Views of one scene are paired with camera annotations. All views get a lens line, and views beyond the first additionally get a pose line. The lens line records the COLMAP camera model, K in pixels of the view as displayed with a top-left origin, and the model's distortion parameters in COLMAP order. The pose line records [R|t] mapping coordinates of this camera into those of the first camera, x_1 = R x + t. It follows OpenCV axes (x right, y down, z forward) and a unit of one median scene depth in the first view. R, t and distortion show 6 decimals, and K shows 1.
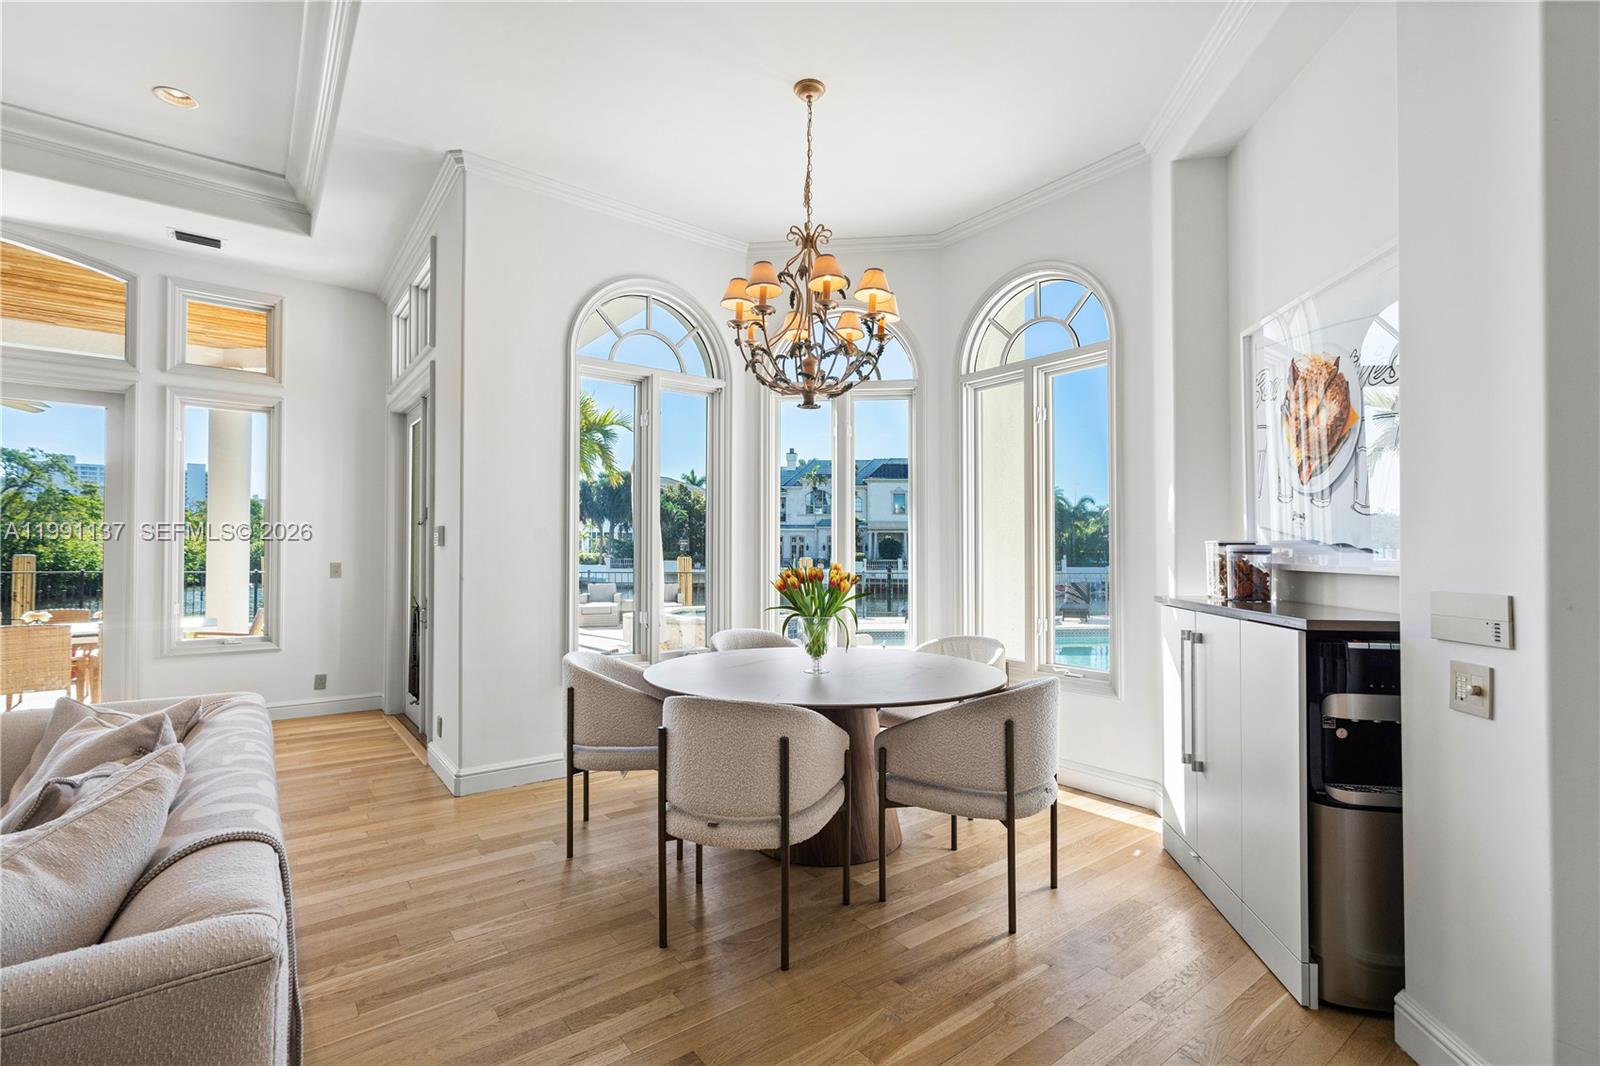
lens RADIAL K [[722.2, 0, 811.3], [0, 722.2, 536.3], [0, 0, 1]] dist [-0.004175, -0.000034]
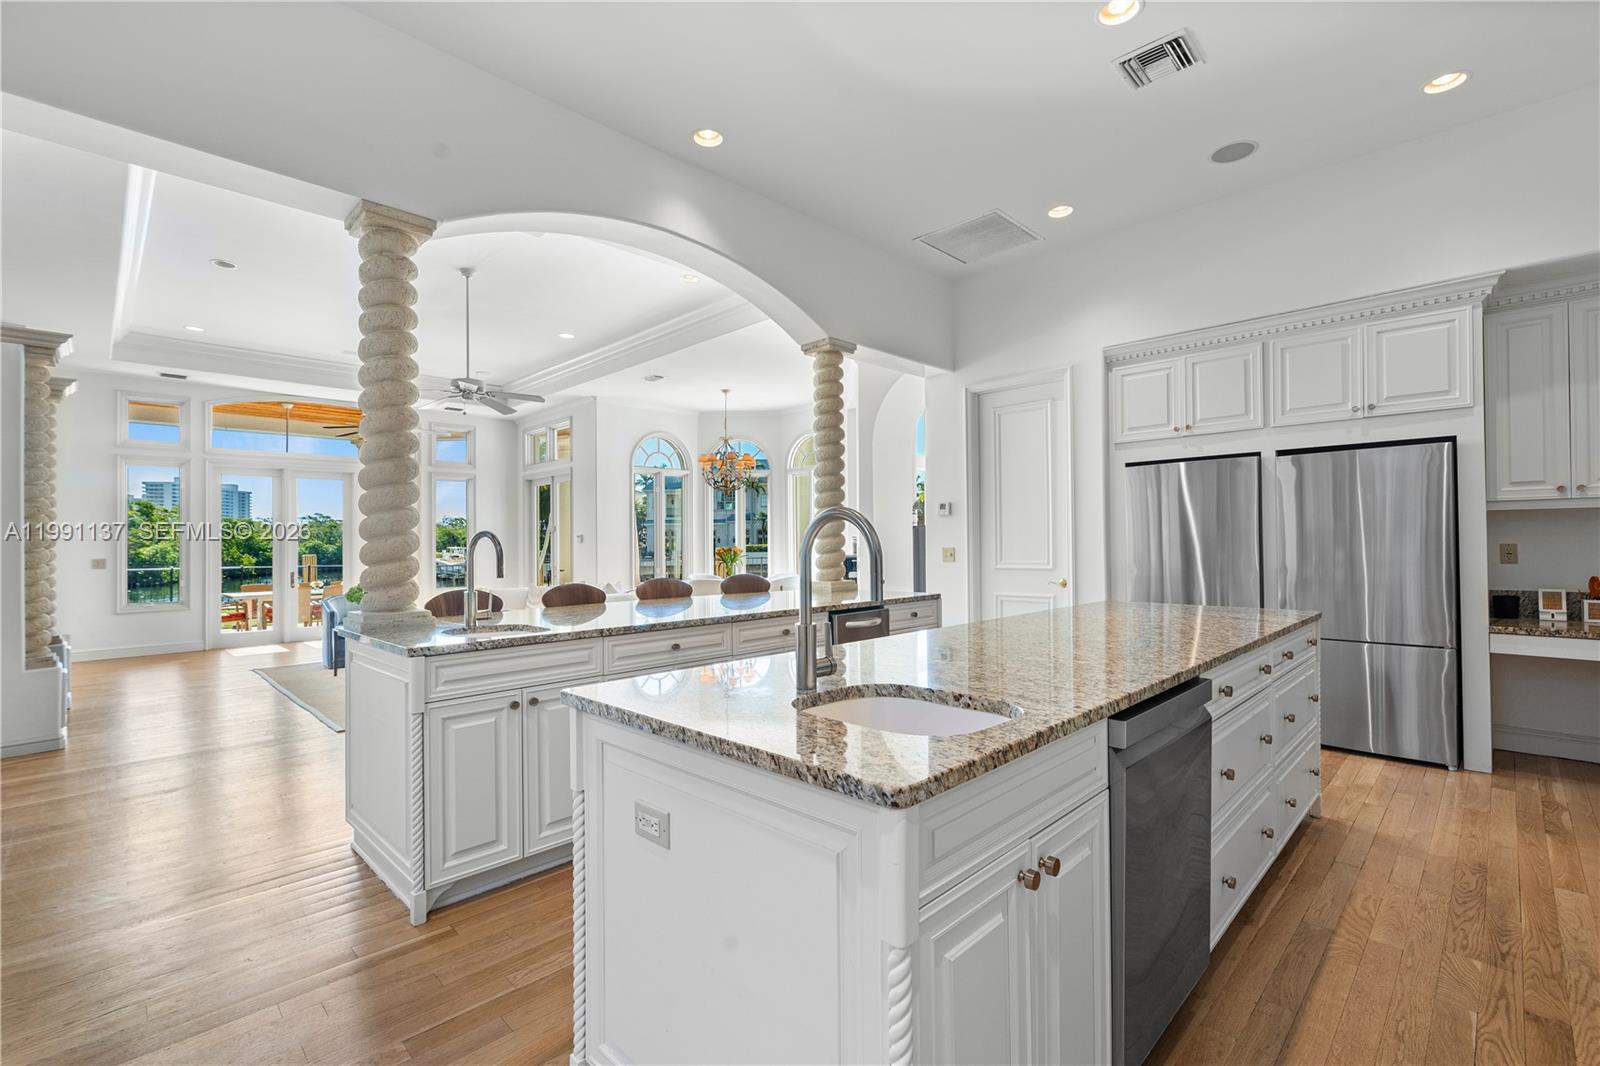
lens RADIAL K [[722.2, 0, 795.6], [0, 722.2, 538.2], [0, 0, 1]] dist [-0.004175, -0.000034]
pose [[0.991120, -0.014423, 0.132187, -0.083669], [0.013874, 0.999891, 0.005071, 0.001531], [-0.132245, -0.003192, 0.991212, -1.422282]]
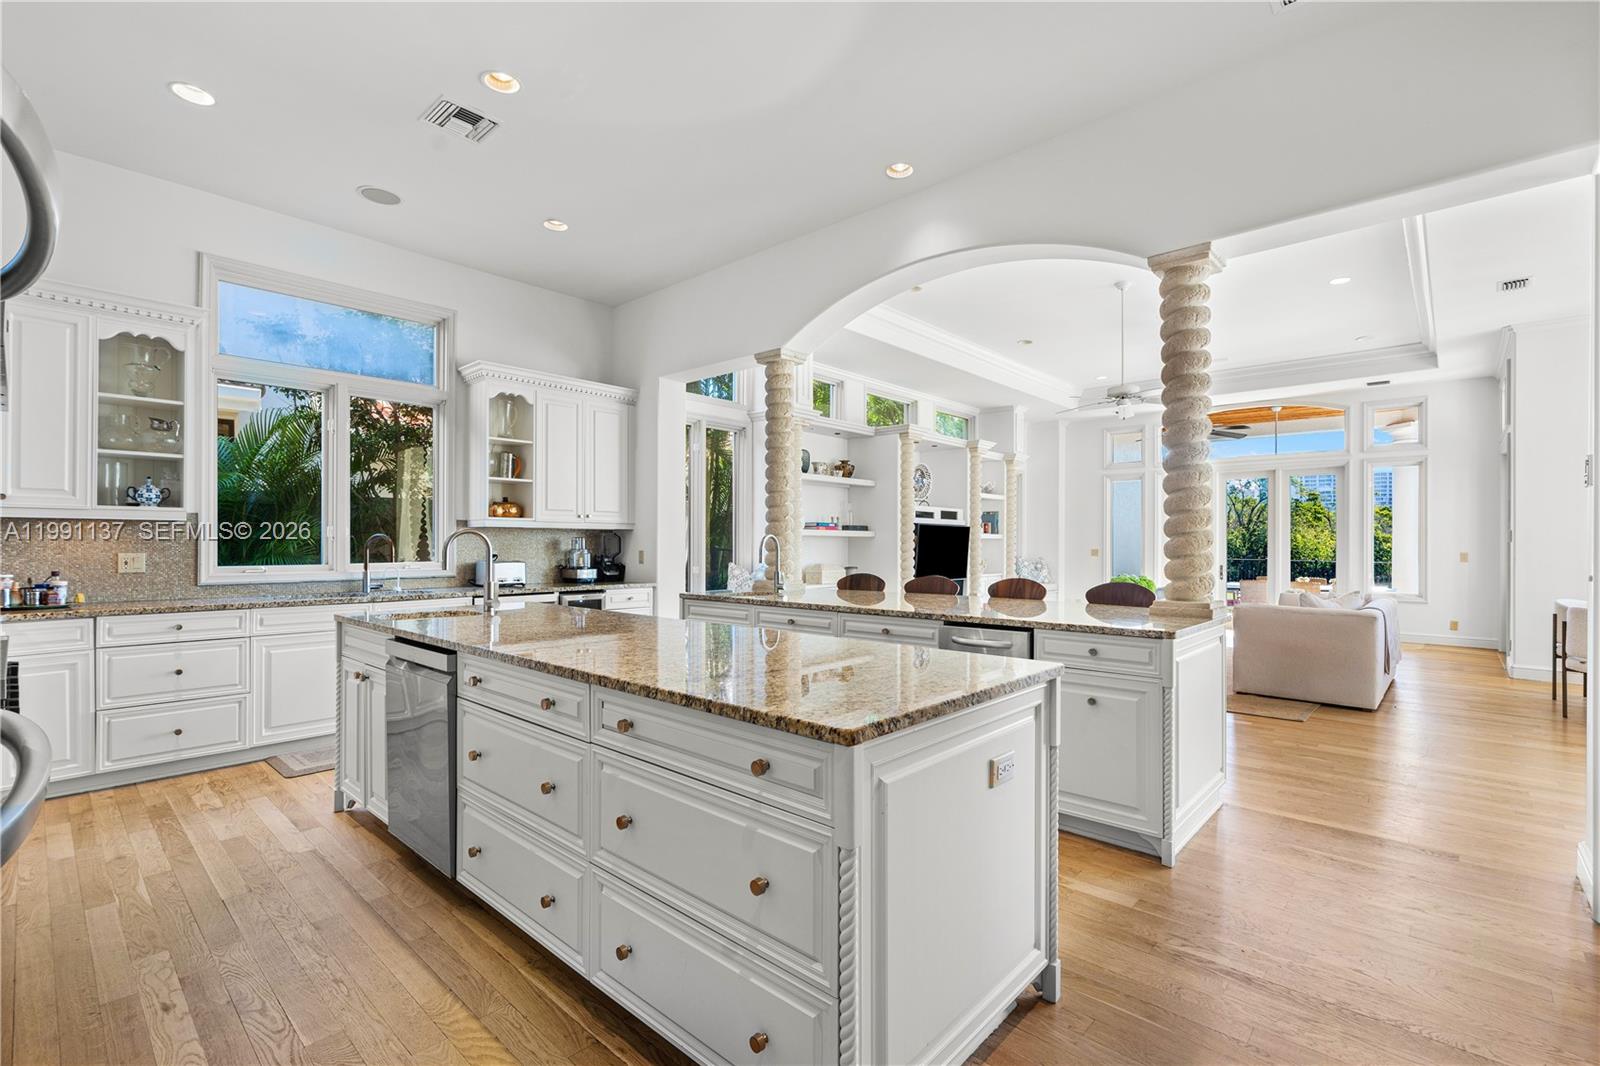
lens RADIAL K [[722.2, 0, 811.9], [0, 722.2, 535.2], [0, 0, 1]] dist [-0.004175, -0.000034]
pose [[0.173716, -0.005628, -0.984780, 0.803573], [0.001966, 0.999984, -0.005368, 0.004257], [0.984794, -0.001004, 0.173724, -0.853636]]
